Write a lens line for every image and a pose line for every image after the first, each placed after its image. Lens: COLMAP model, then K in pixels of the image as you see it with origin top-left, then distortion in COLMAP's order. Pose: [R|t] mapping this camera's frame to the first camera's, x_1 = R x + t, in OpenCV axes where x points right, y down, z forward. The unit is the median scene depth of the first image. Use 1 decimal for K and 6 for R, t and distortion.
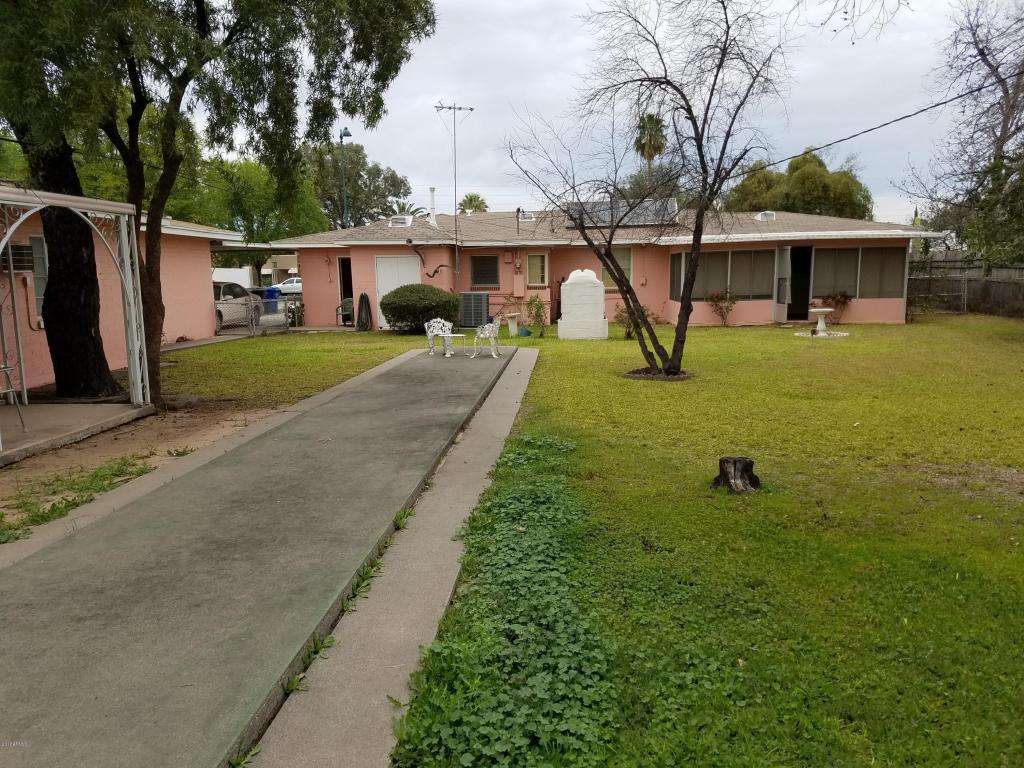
lens RADIAL K [[806.3, 0, 512.1], [0, 806.3, 419.6], [0, 0, 1]] dist [0.204510, -0.335884]
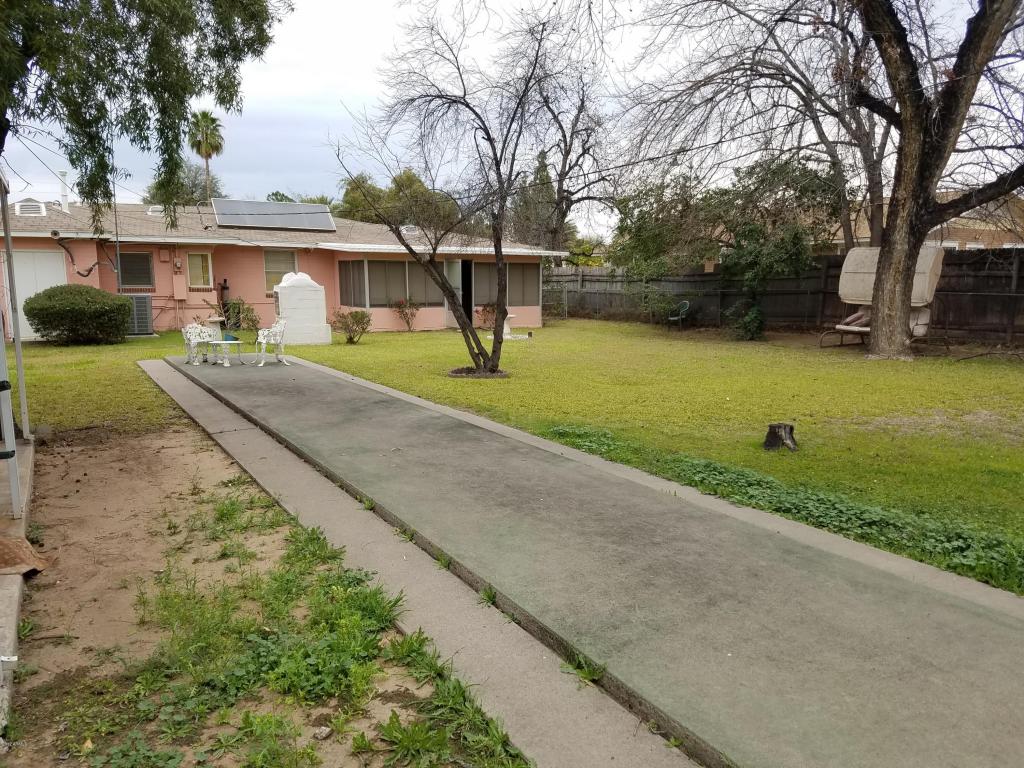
lens RADIAL K [[806.3, 0, 512.1], [0, 806.3, 419.6], [0, 0, 1]] dist [0.204510, -0.335884]
pose [[0.829830, -0.079919, 0.552264, -0.254313], [0.085228, 0.996231, 0.016103, -0.005074], [-0.551469, 0.033706, 0.833514, 0.054935]]
